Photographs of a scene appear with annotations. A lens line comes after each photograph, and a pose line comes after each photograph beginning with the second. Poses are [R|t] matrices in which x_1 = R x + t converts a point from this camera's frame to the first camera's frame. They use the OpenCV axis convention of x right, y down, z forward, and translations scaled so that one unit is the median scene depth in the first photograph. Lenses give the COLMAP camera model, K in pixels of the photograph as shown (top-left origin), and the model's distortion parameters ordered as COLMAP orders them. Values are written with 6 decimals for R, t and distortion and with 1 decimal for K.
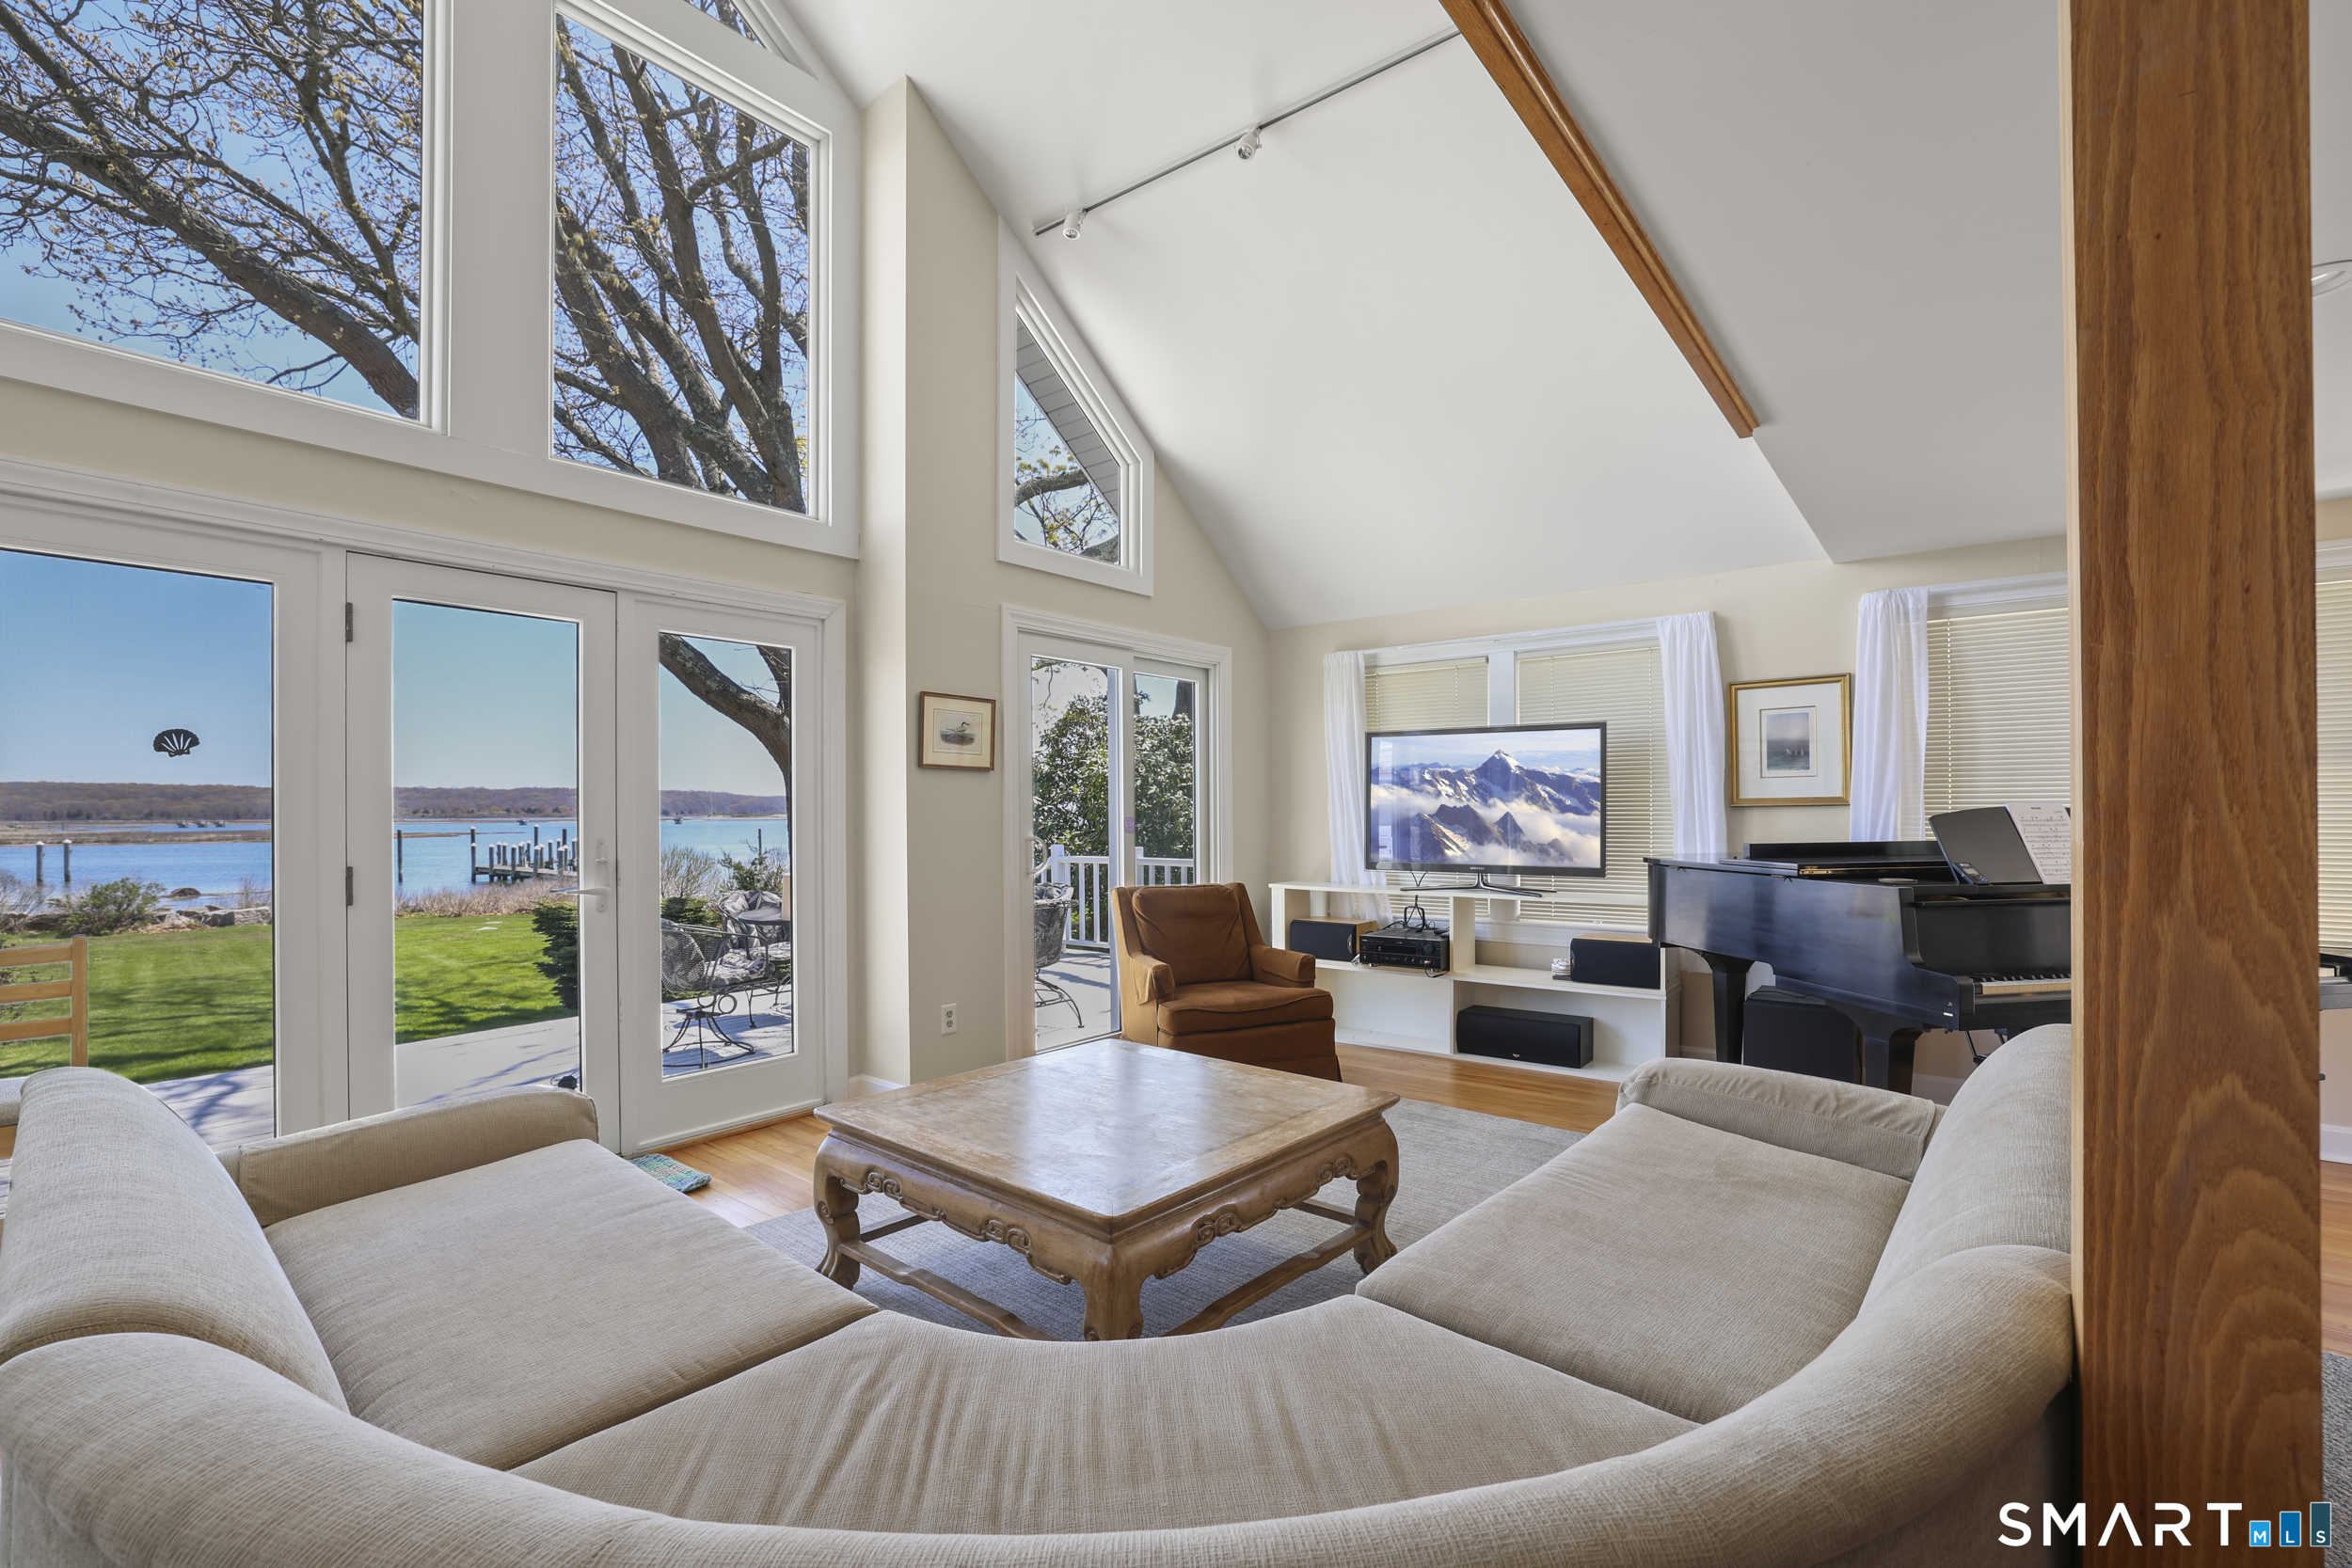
lens RADIAL K [[1018.1, 0, 1179.5], [0, 1018.1, 804.2], [0, 0, 1]] dist [-0.042942, 0.013883]
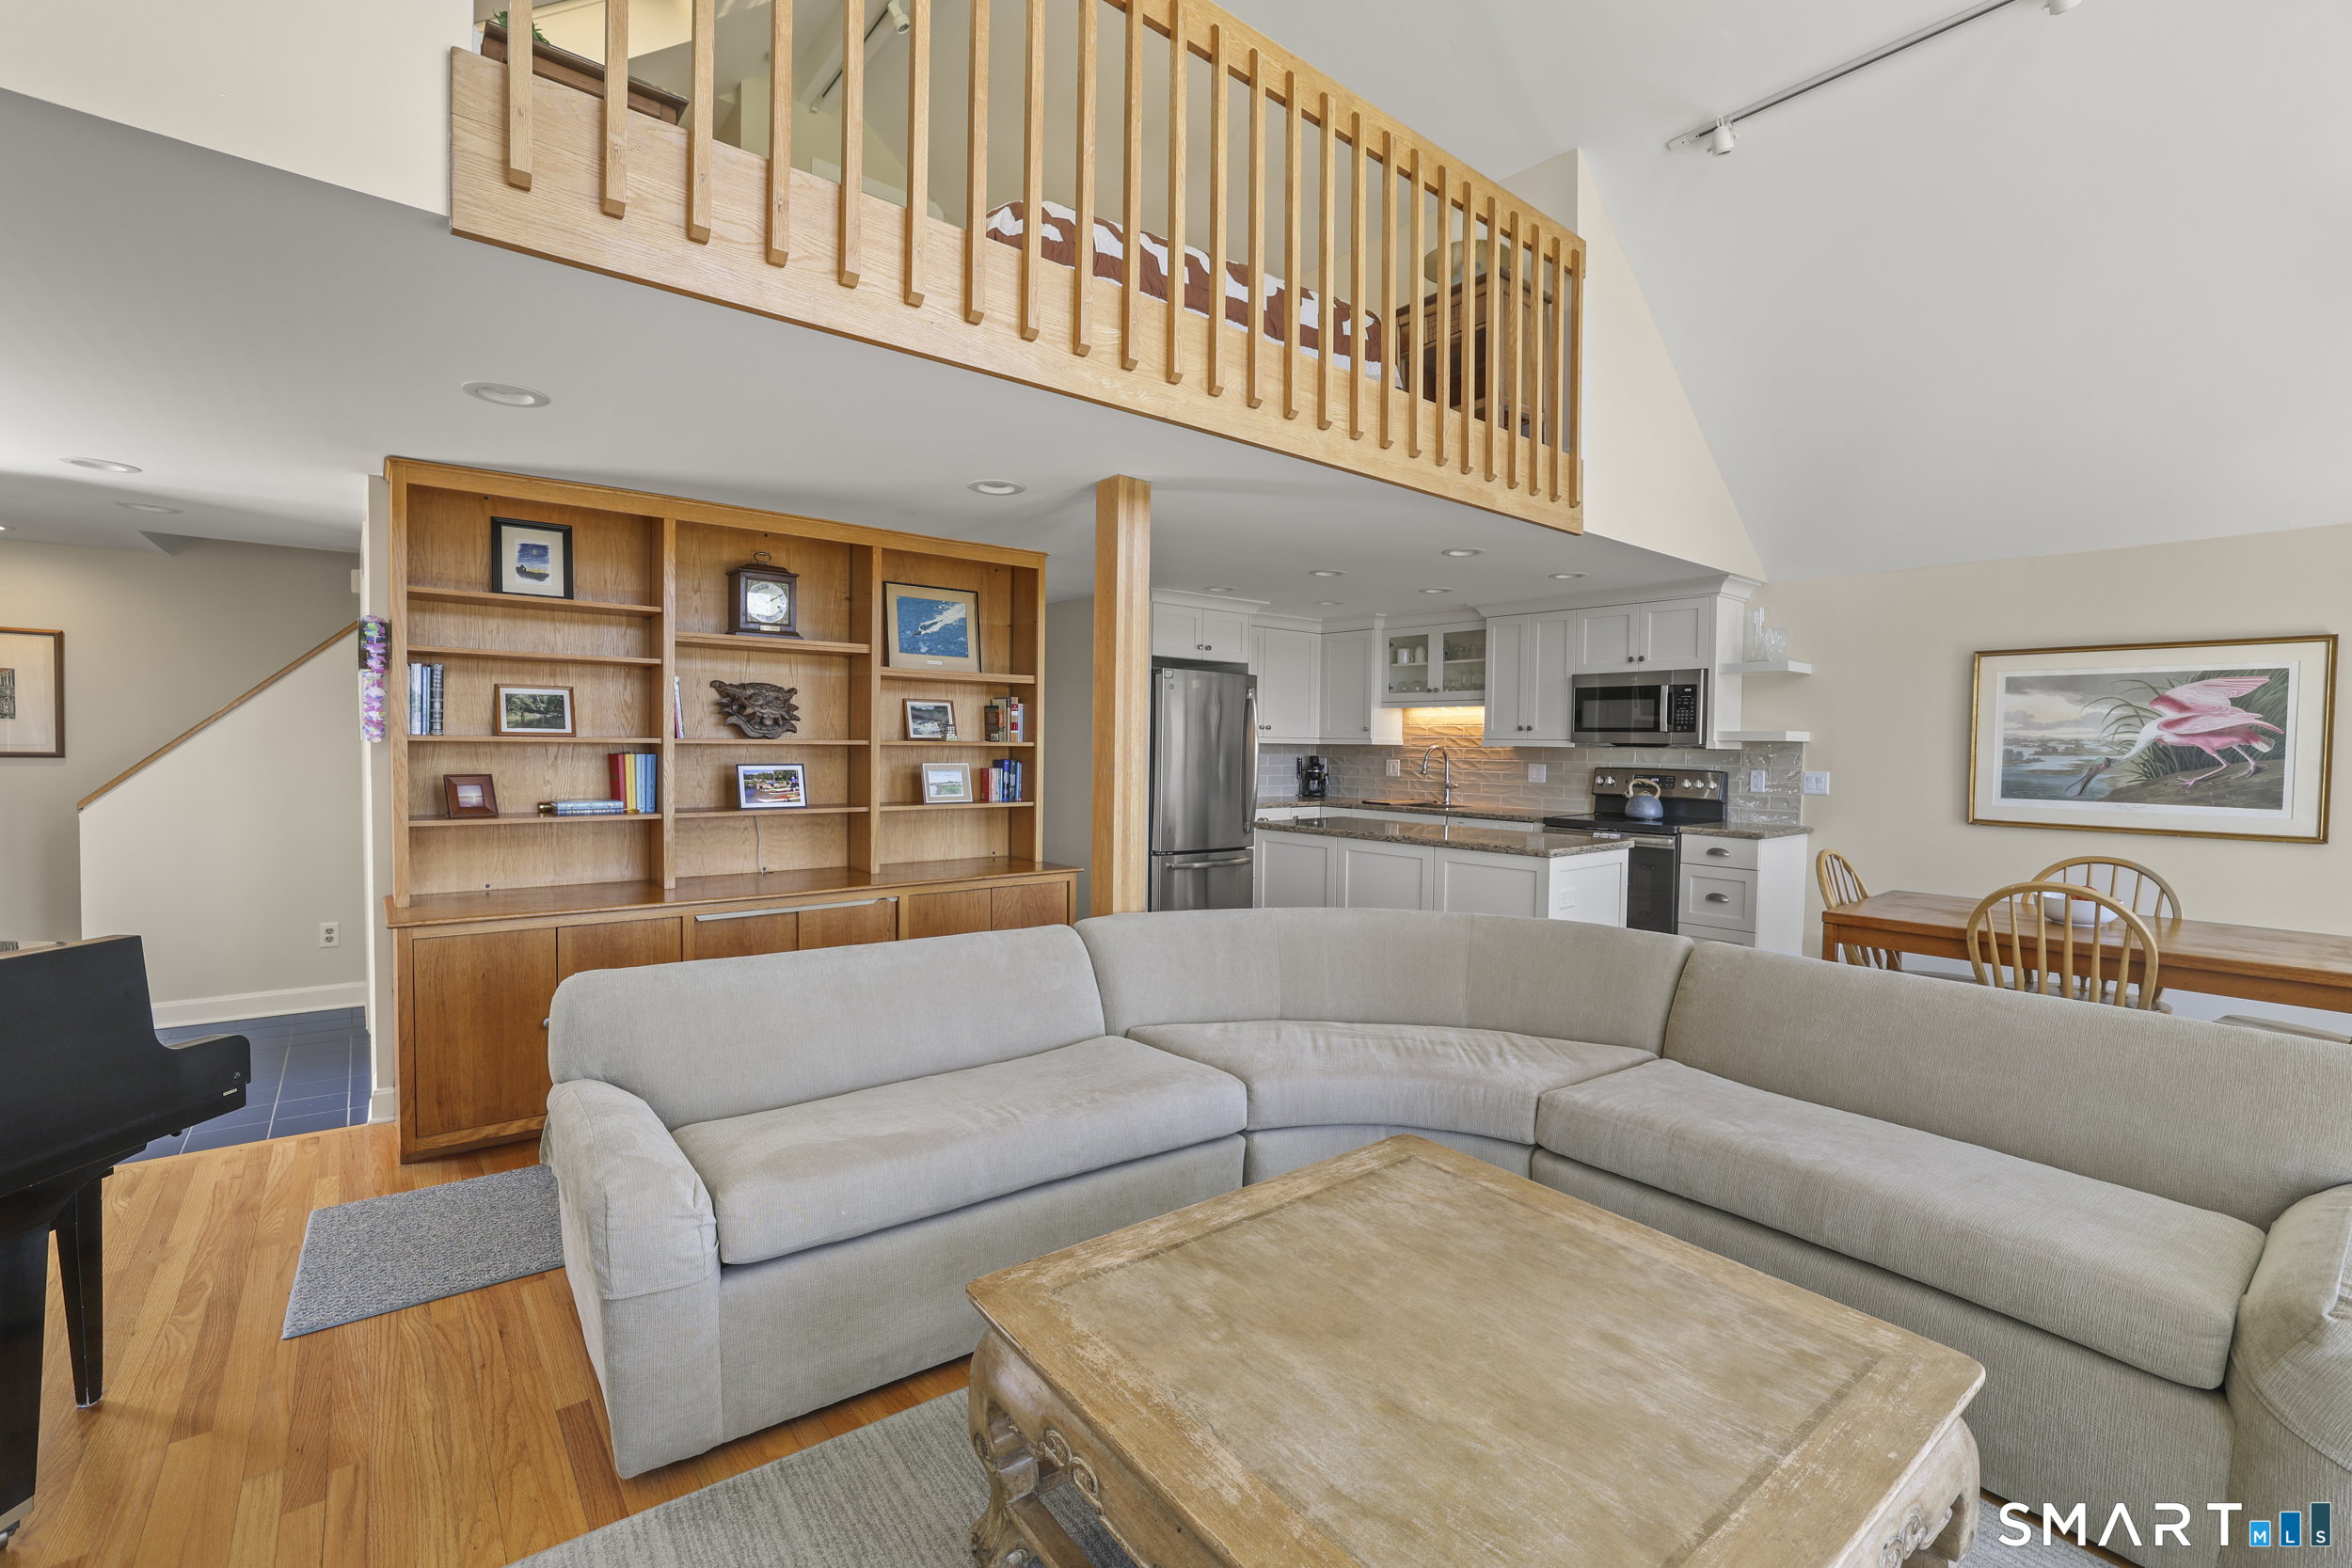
lens RADIAL K [[1018.1, 0, 1193.9], [0, 1018.1, 774.6], [0, 0, 1]] dist [-0.042942, 0.013883]
pose [[-0.980182, -0.012732, 0.197690, -0.017761], [-0.008109, 0.999675, 0.024175, -0.019593], [-0.197934, 0.022093, -0.979966, 0.840494]]
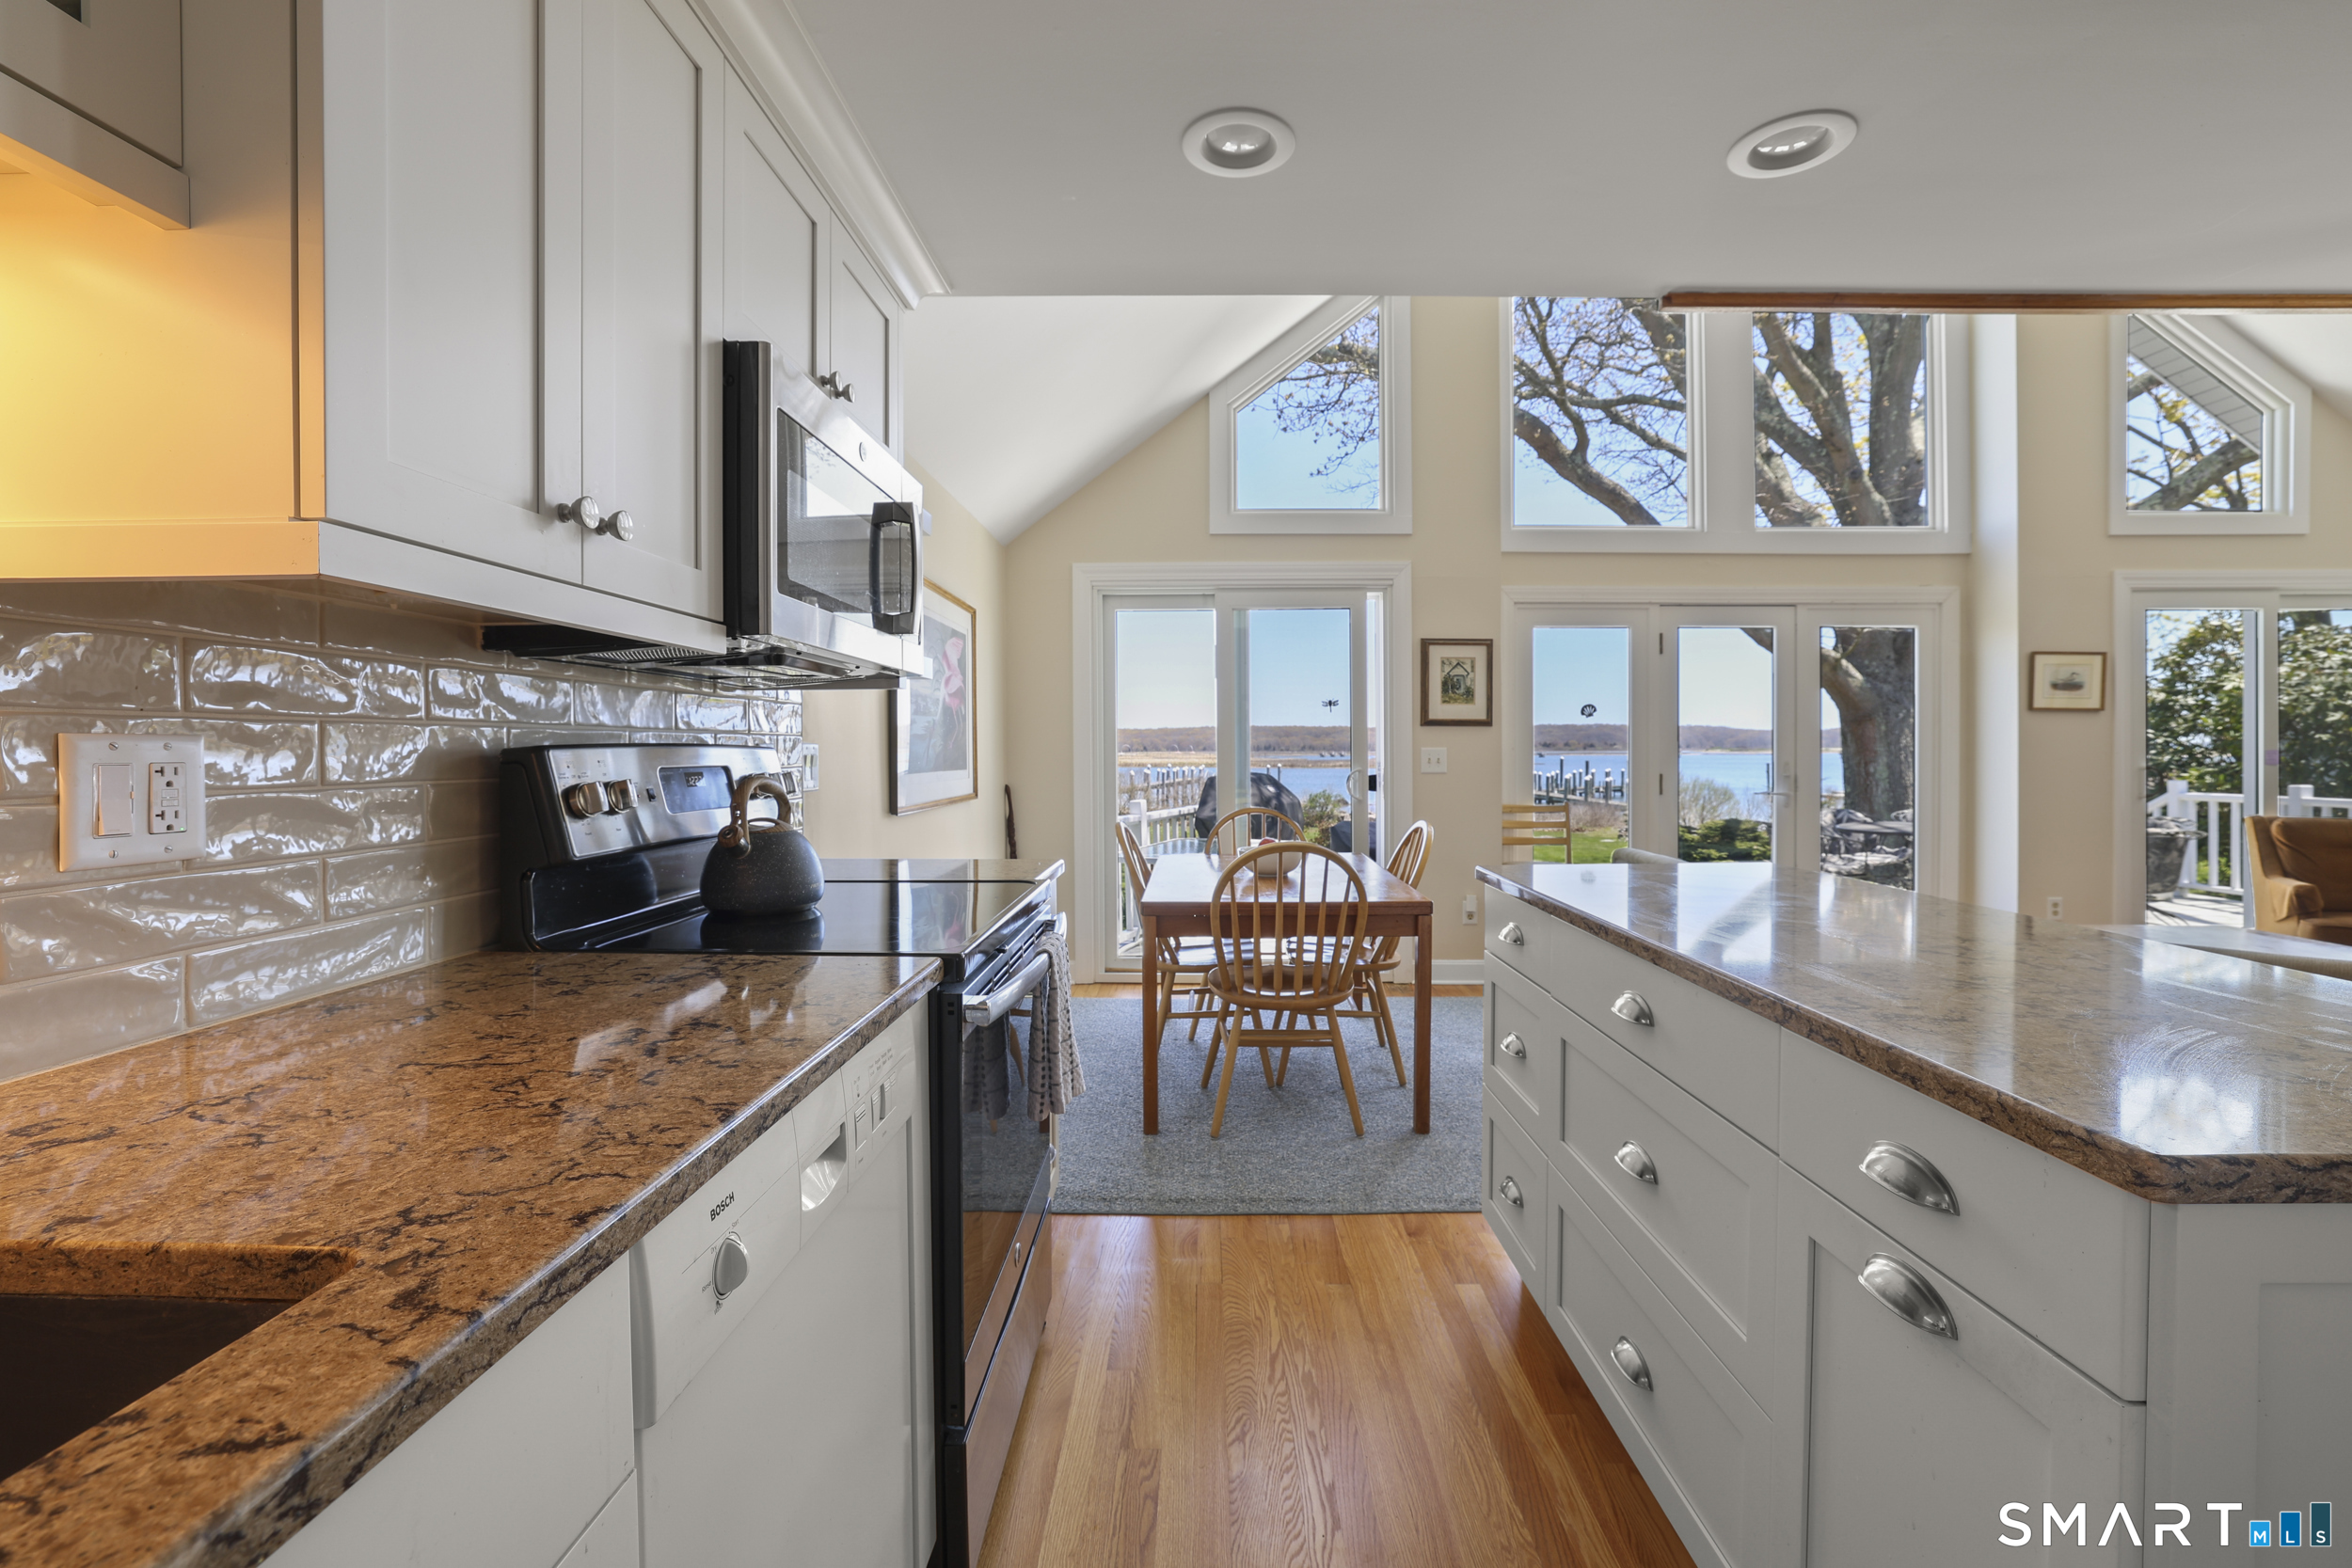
lens RADIAL K [[1018.1, 0, 1187.8], [0, 1018.1, 755.2], [0, 0, 1]] dist [-0.042942, 0.013883]
pose [[0.615837, 0.009615, -0.787815, 0.064893], [0.004458, 0.999867, 0.015687, -0.003867], [0.787861, -0.013173, 0.615712, -0.508266]]
